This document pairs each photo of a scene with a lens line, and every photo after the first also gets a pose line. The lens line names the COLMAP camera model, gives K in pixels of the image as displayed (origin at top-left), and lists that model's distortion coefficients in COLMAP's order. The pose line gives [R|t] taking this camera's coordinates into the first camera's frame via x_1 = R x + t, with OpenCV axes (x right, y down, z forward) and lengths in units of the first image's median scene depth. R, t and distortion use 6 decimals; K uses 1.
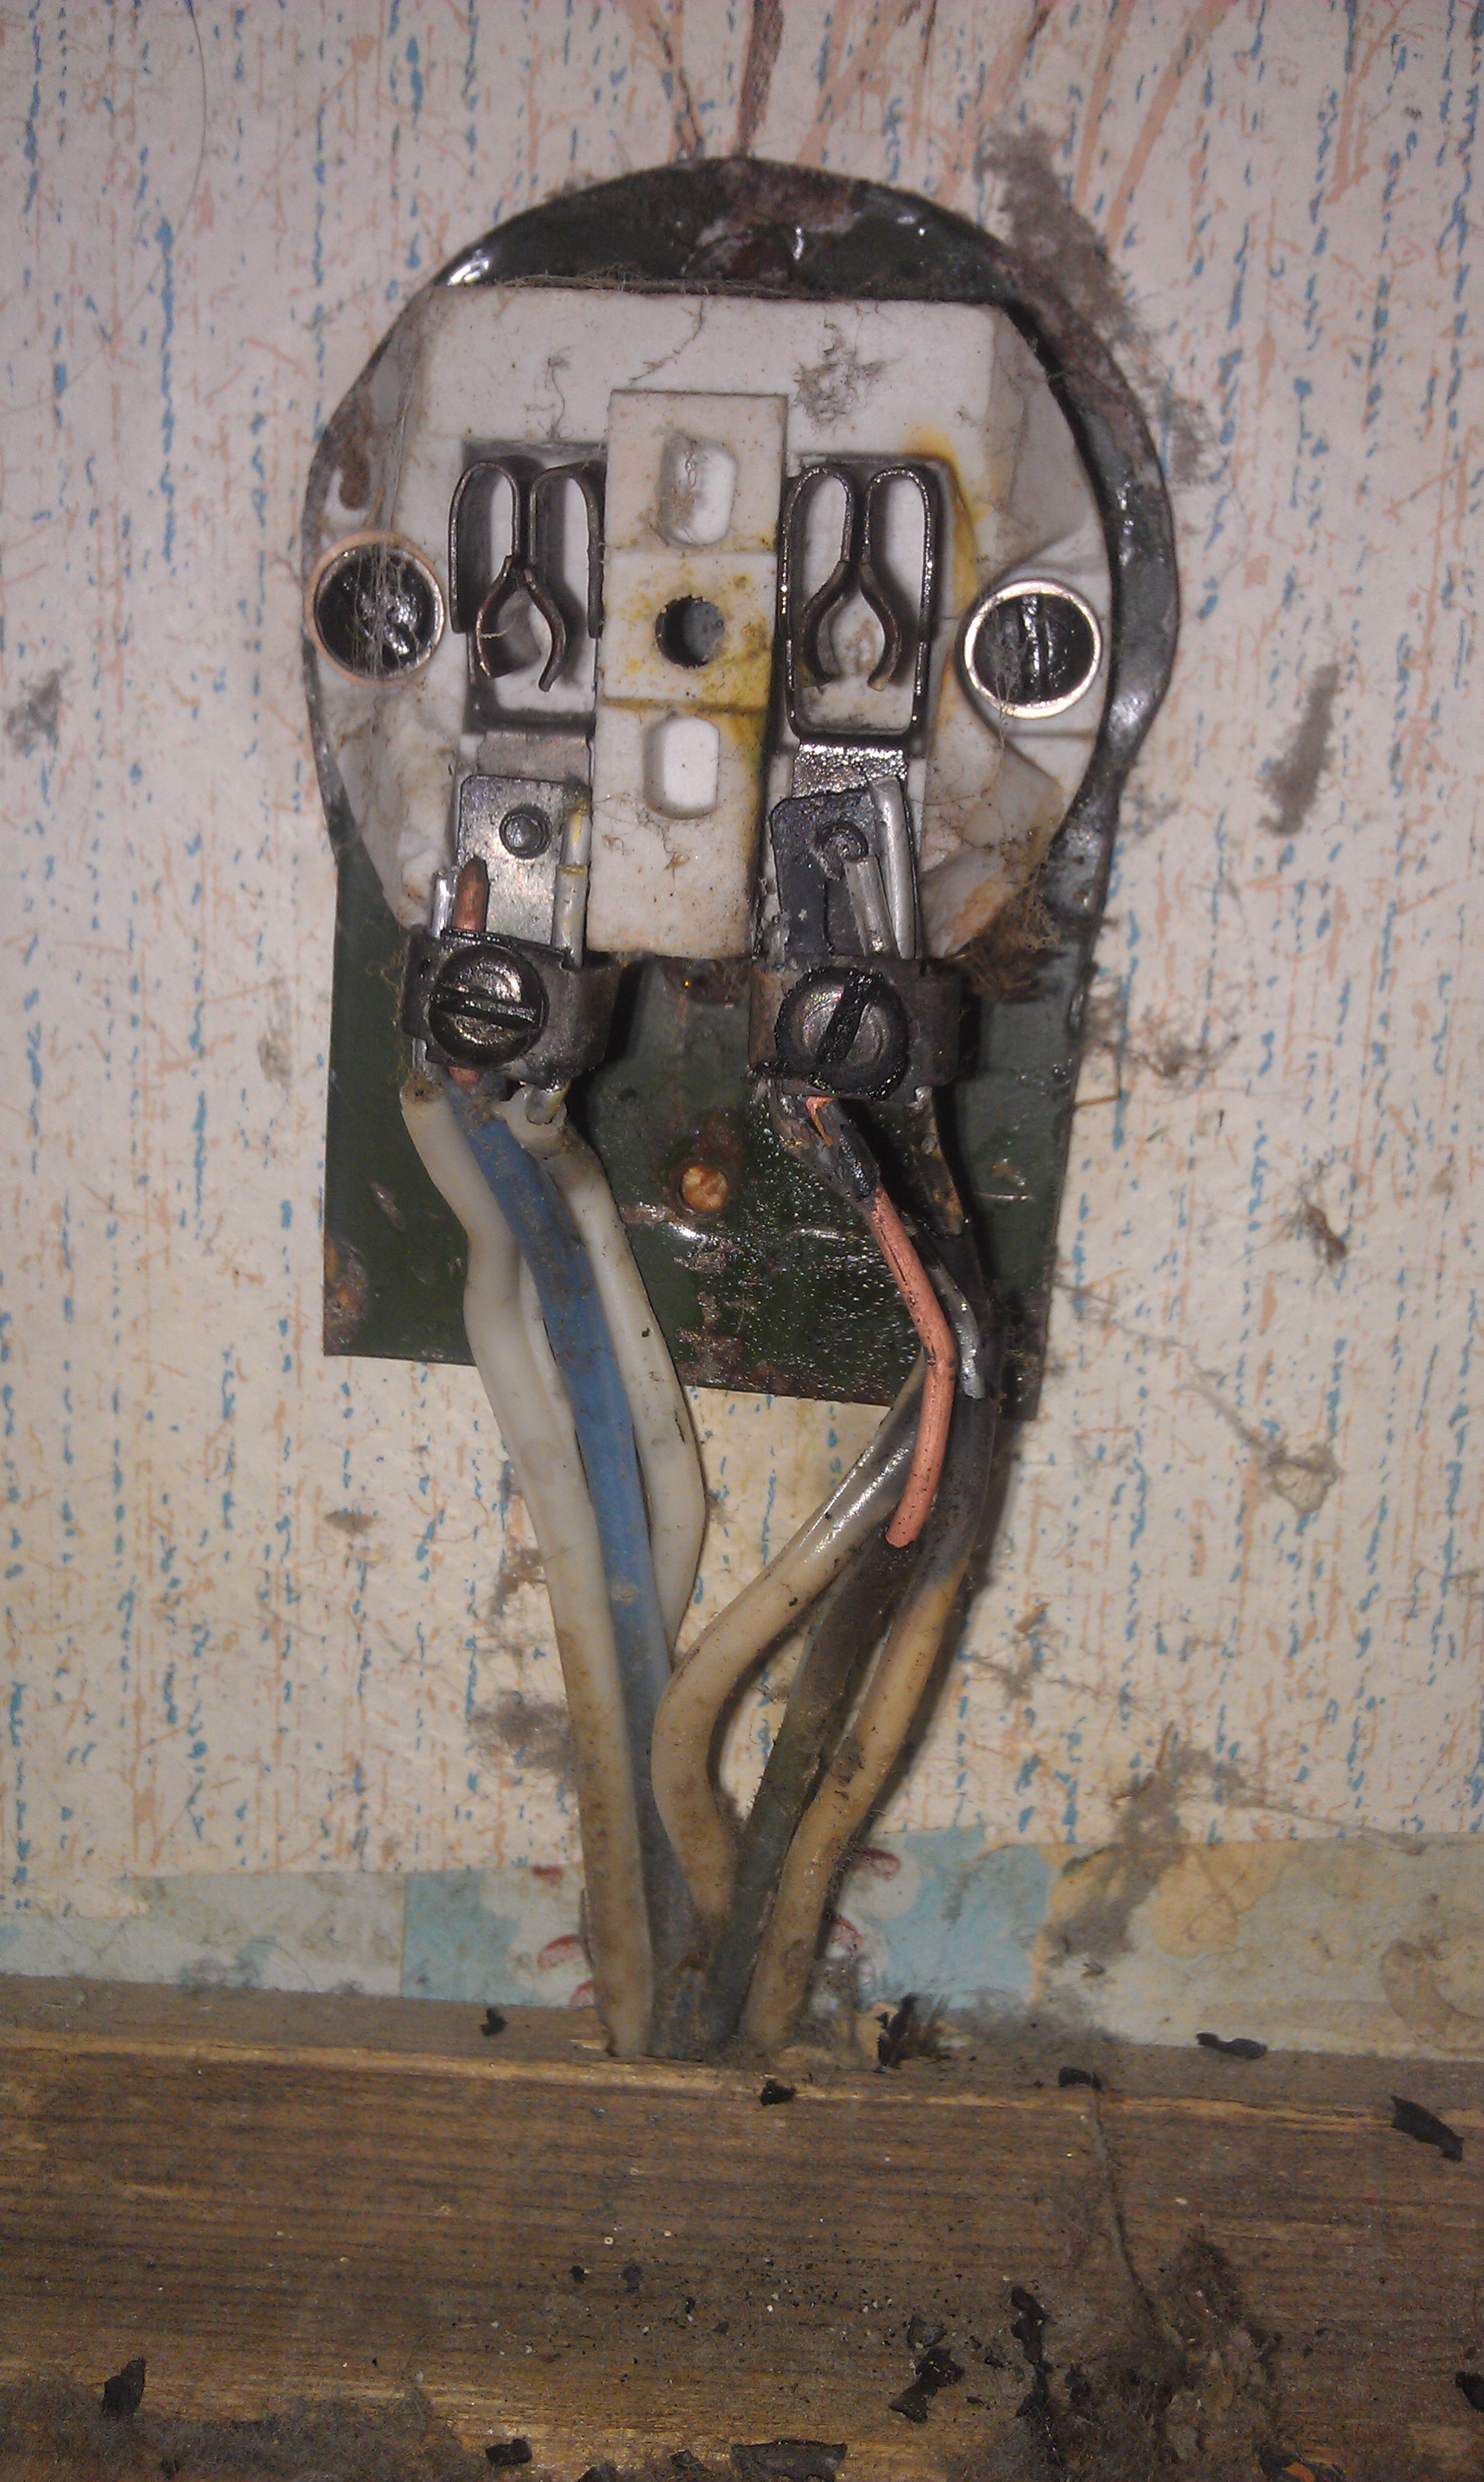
lens RADIAL K [[2649.0, 0, 731.8], [0, 2649.0, 1181.0], [0, 0, 1]] dist [-0.088061, 0.000000]
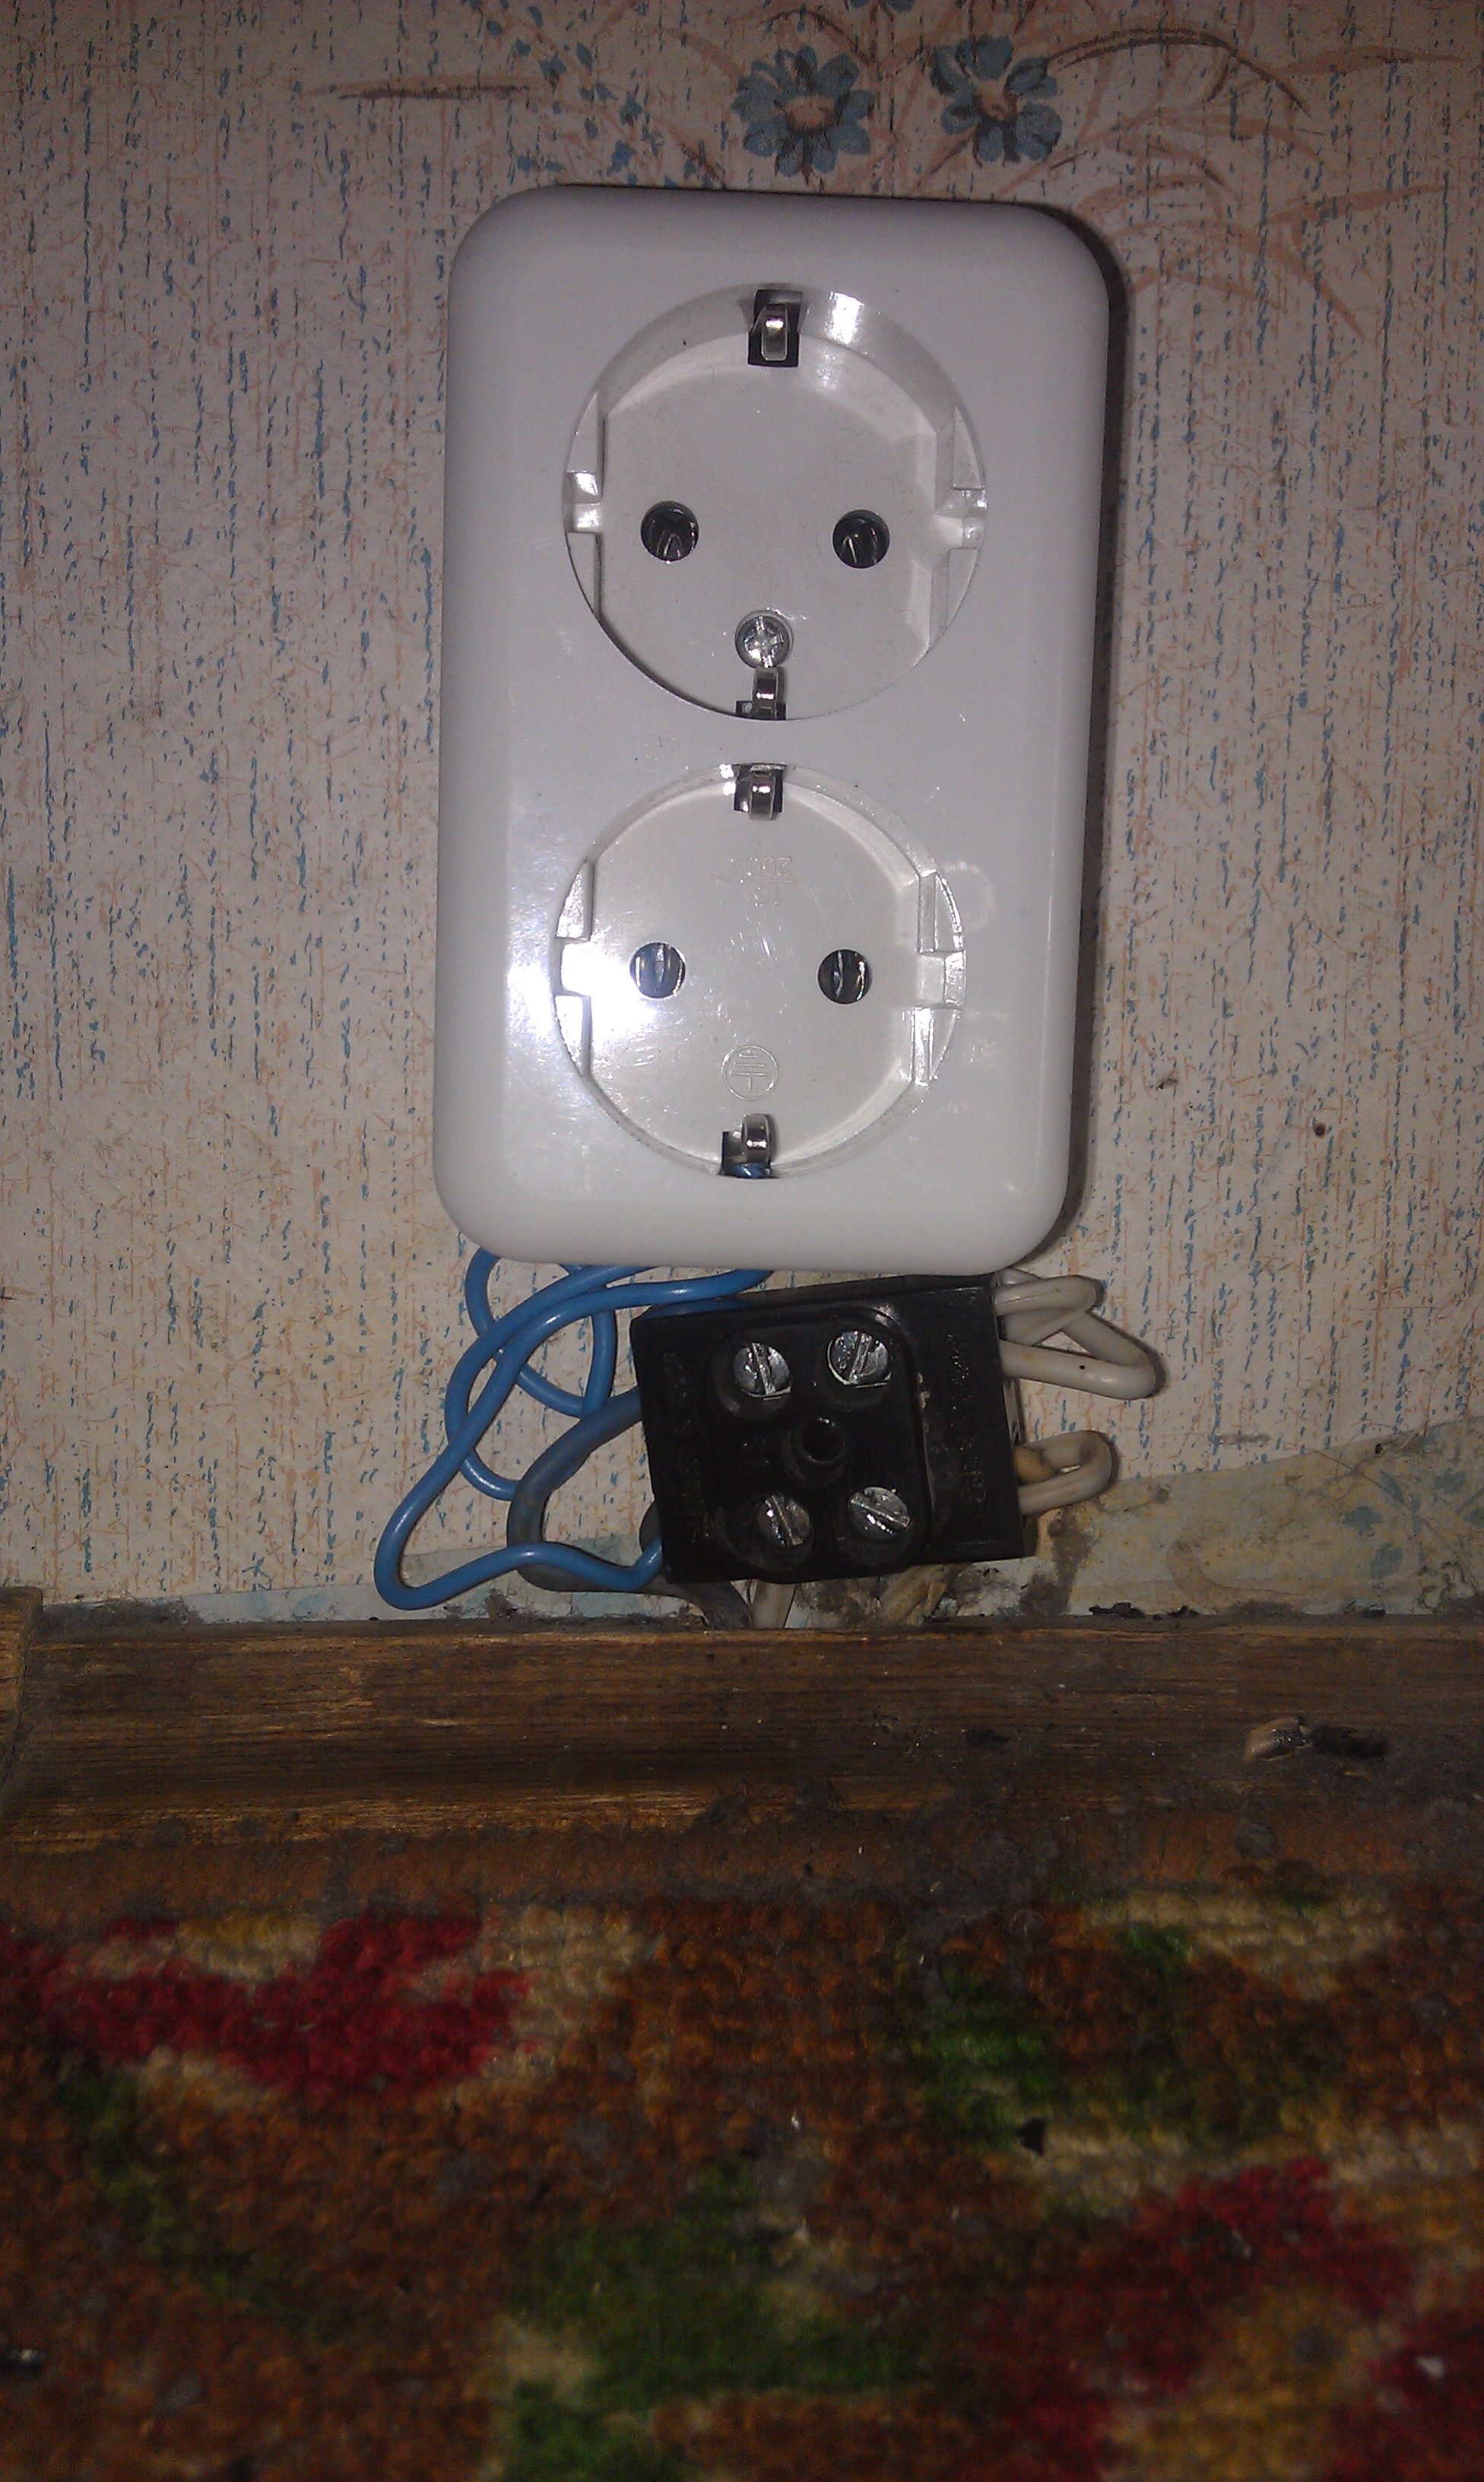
lens RADIAL K [[2649.0, 0, 733.0], [0, 2649.0, 1195.5], [0, 0, 1]] dist [-0.088061, 0.000000]
pose [[0.993644, -0.038224, 0.105875, -0.203600], [0.048890, 0.993781, -0.100047, 0.234673], [-0.101392, 0.104587, 0.989334, -0.684891]]
